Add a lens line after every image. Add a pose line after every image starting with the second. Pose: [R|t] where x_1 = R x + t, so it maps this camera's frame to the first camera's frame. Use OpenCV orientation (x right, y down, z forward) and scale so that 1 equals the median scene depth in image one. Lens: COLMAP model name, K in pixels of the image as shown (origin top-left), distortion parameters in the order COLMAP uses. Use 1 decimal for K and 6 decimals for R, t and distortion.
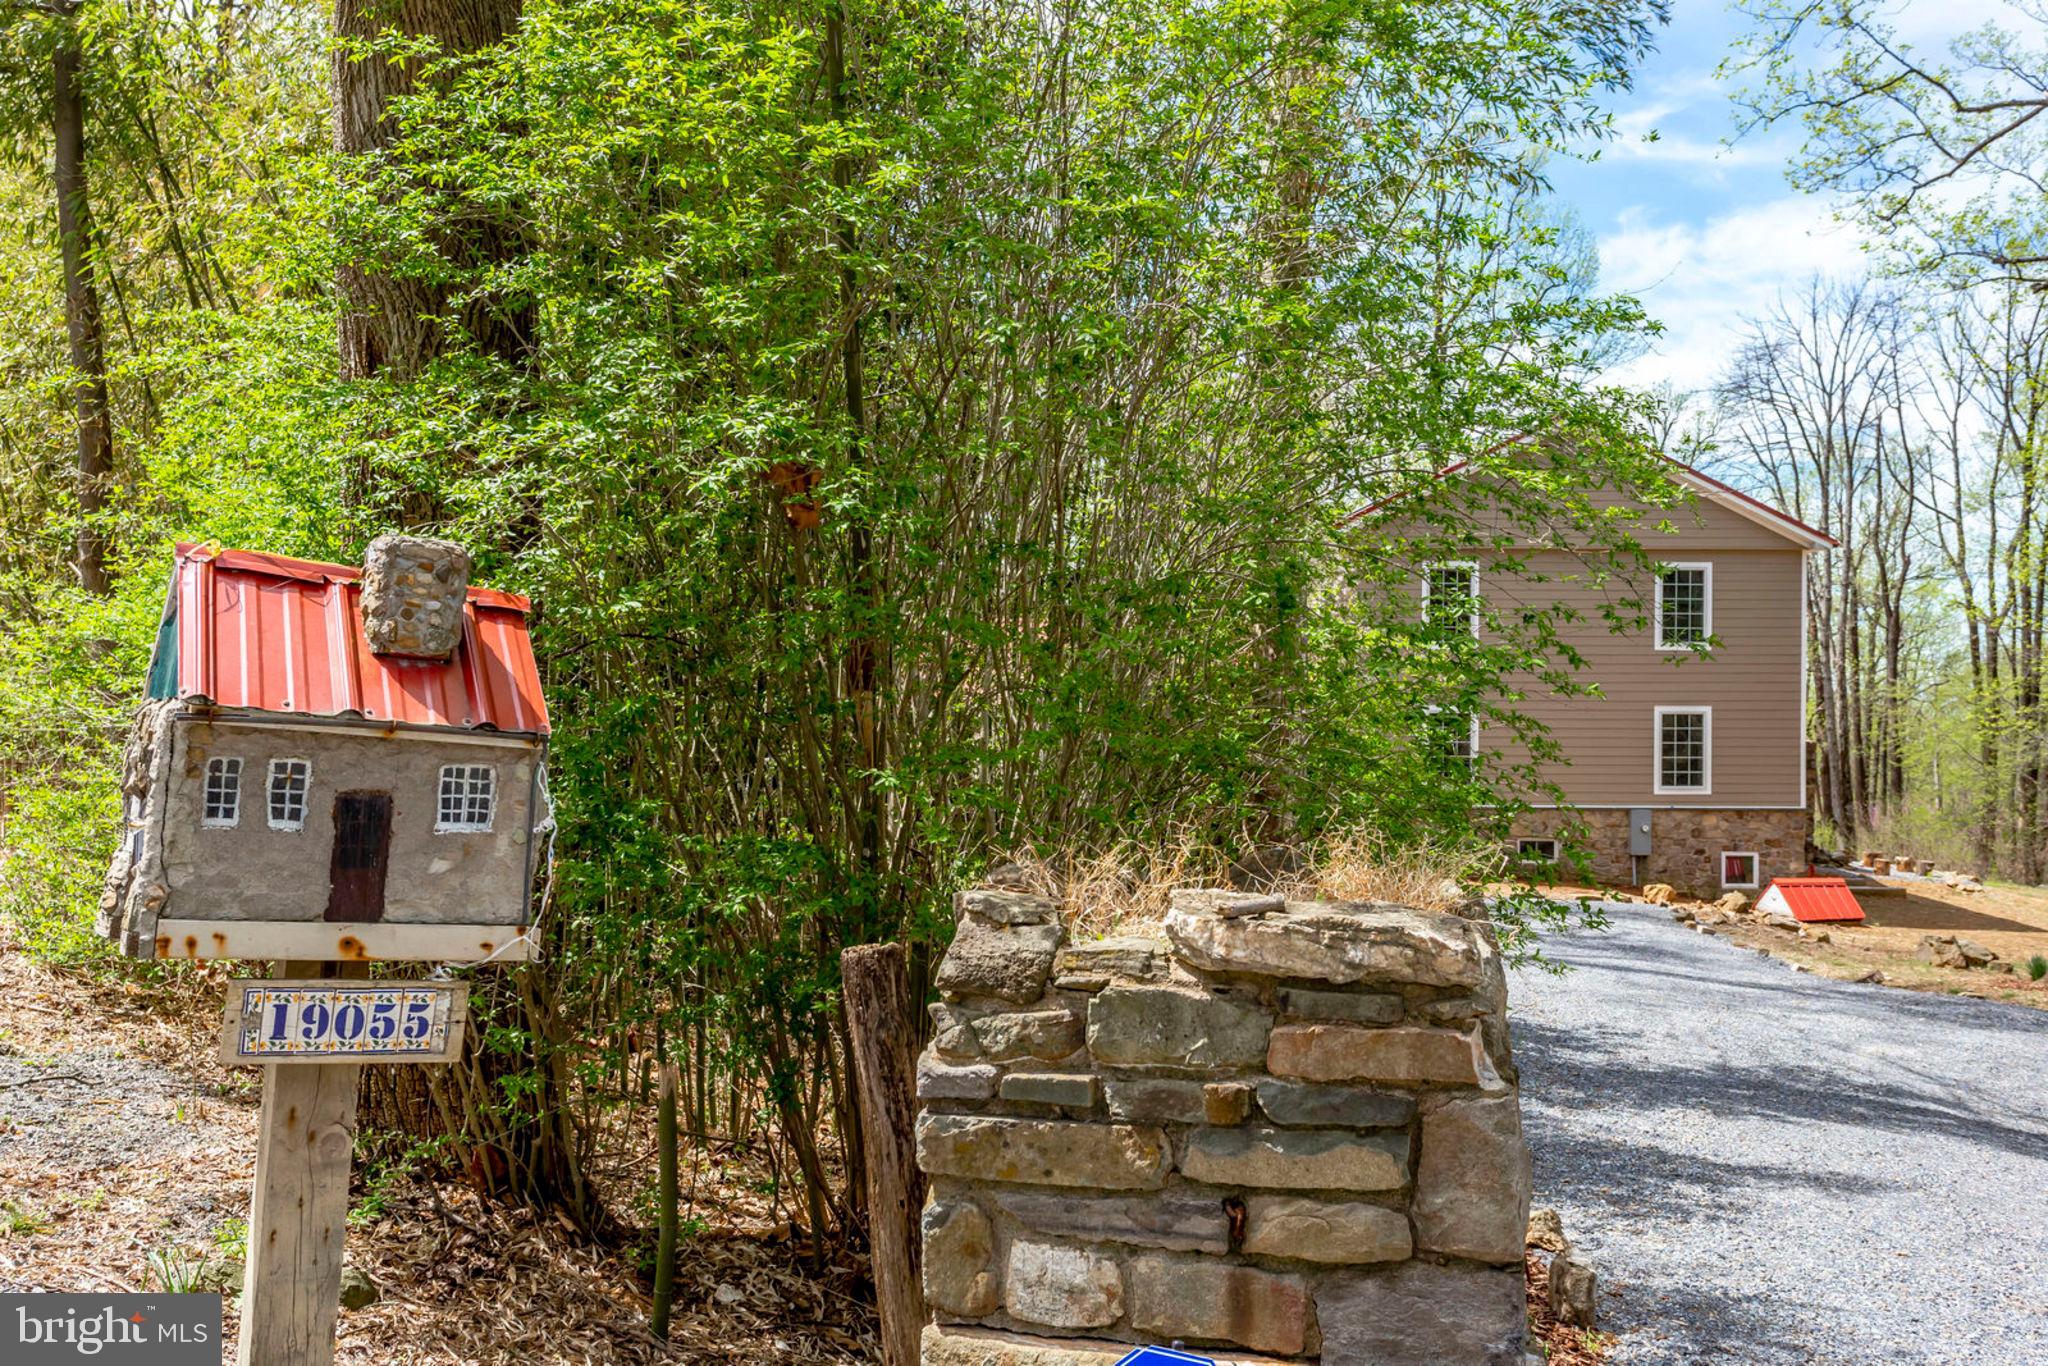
lens RADIAL K [[1709.9, 0, 1024.0], [0, 1709.9, 683.0], [0, 0, 1]] dist [0.020849, 0.002604]
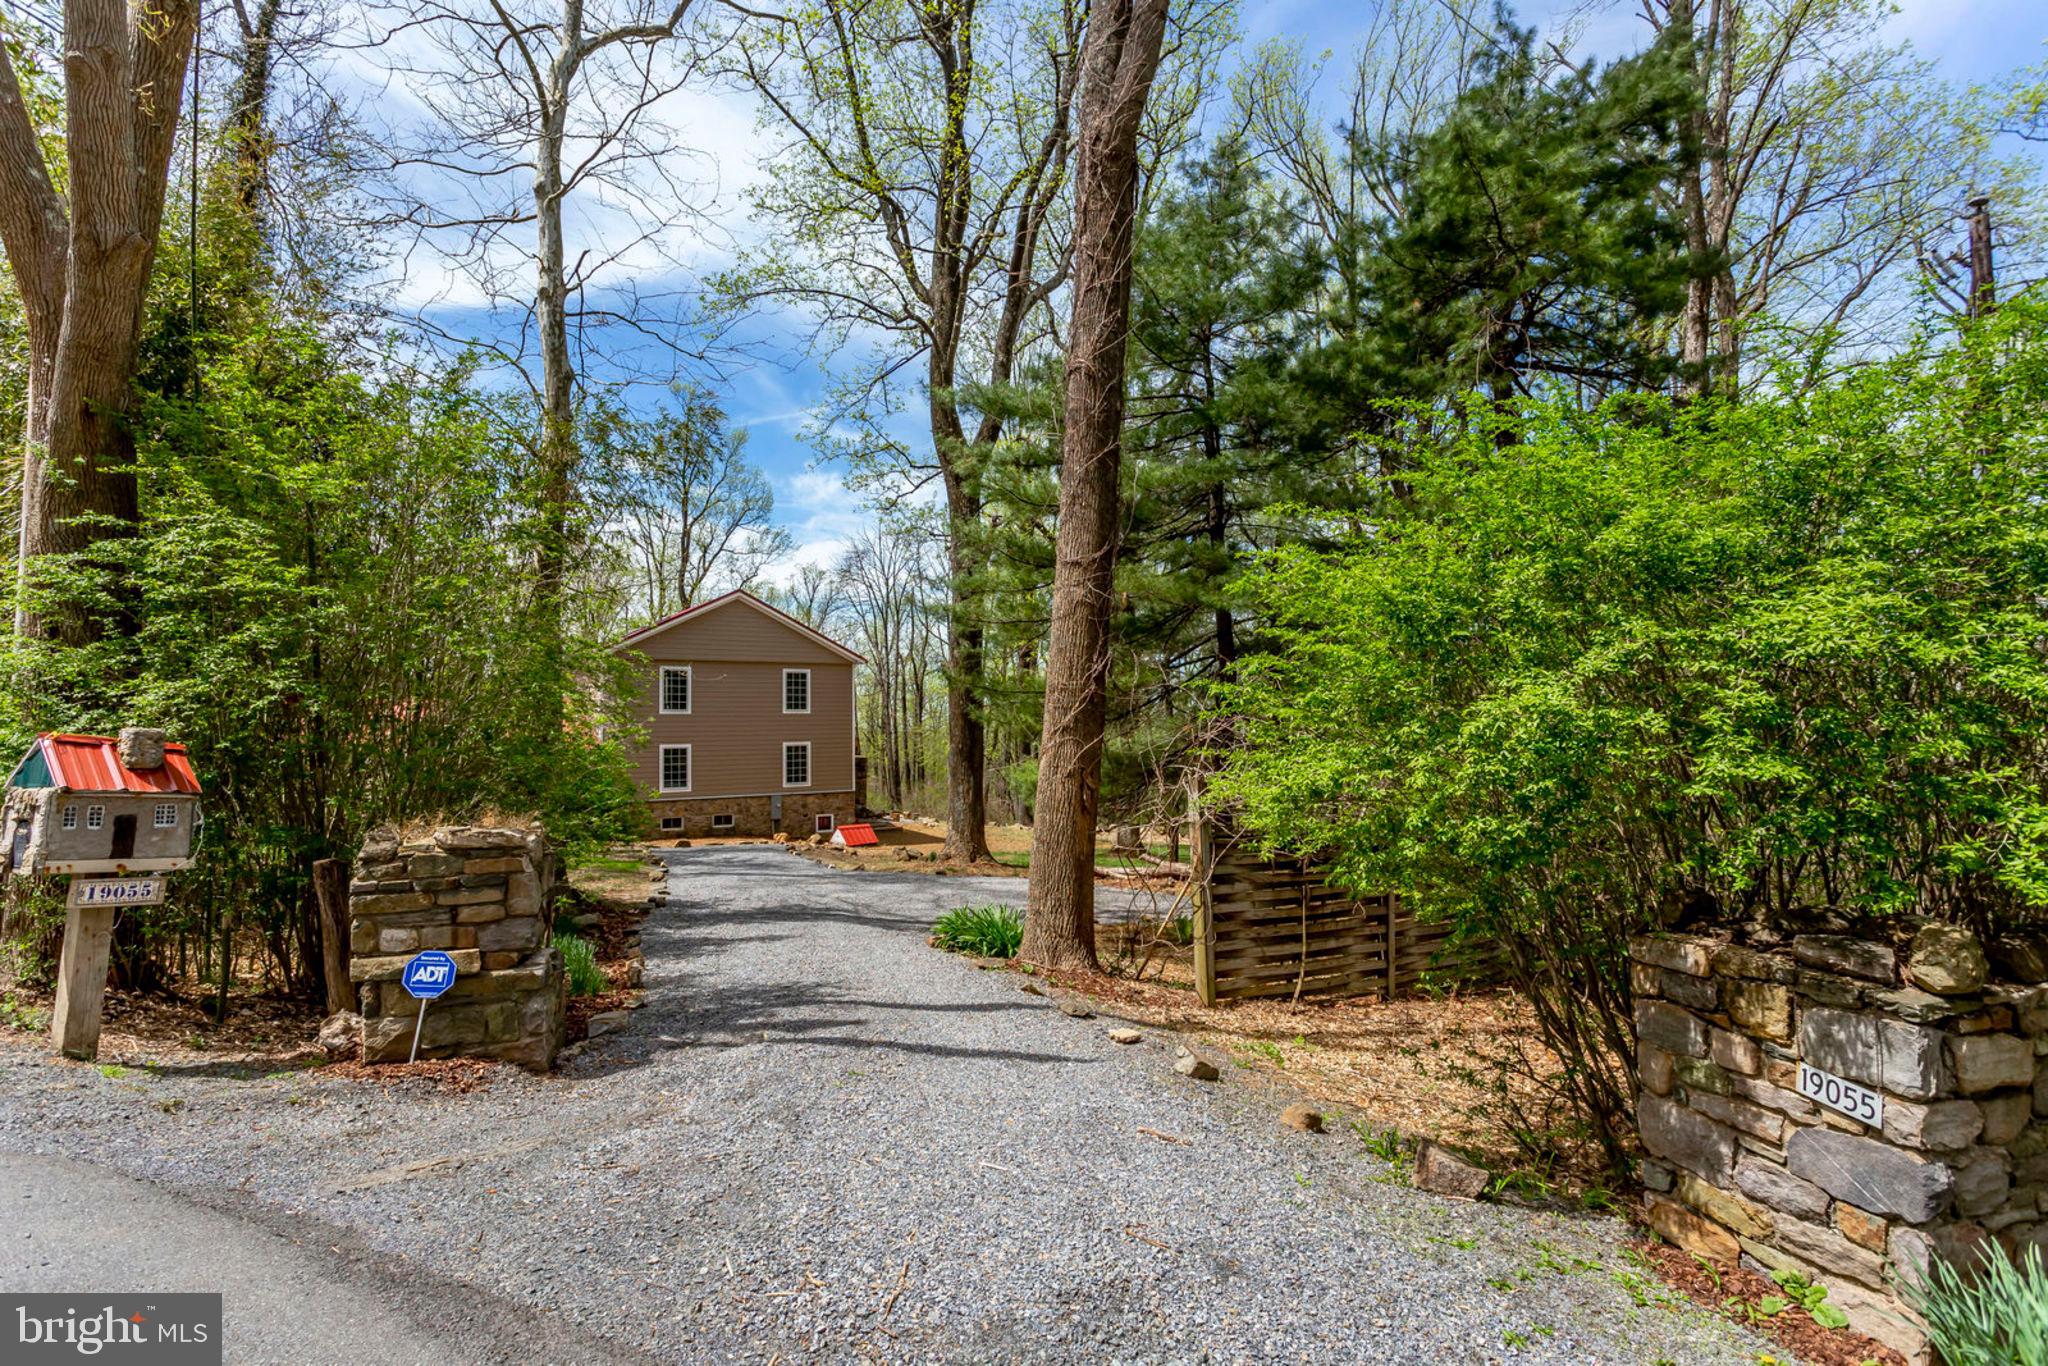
lens RADIAL K [[991.1, 0, 1024.0], [0, 991.1, 683.0], [0, 0, 1]] dist [0.006929, 0.000971]
pose [[0.848899, 0.007556, 0.528500, 0.024900], [0.015041, 0.999147, -0.038446, -0.073850], [-0.528340, 0.040586, 0.848062, -1.265284]]
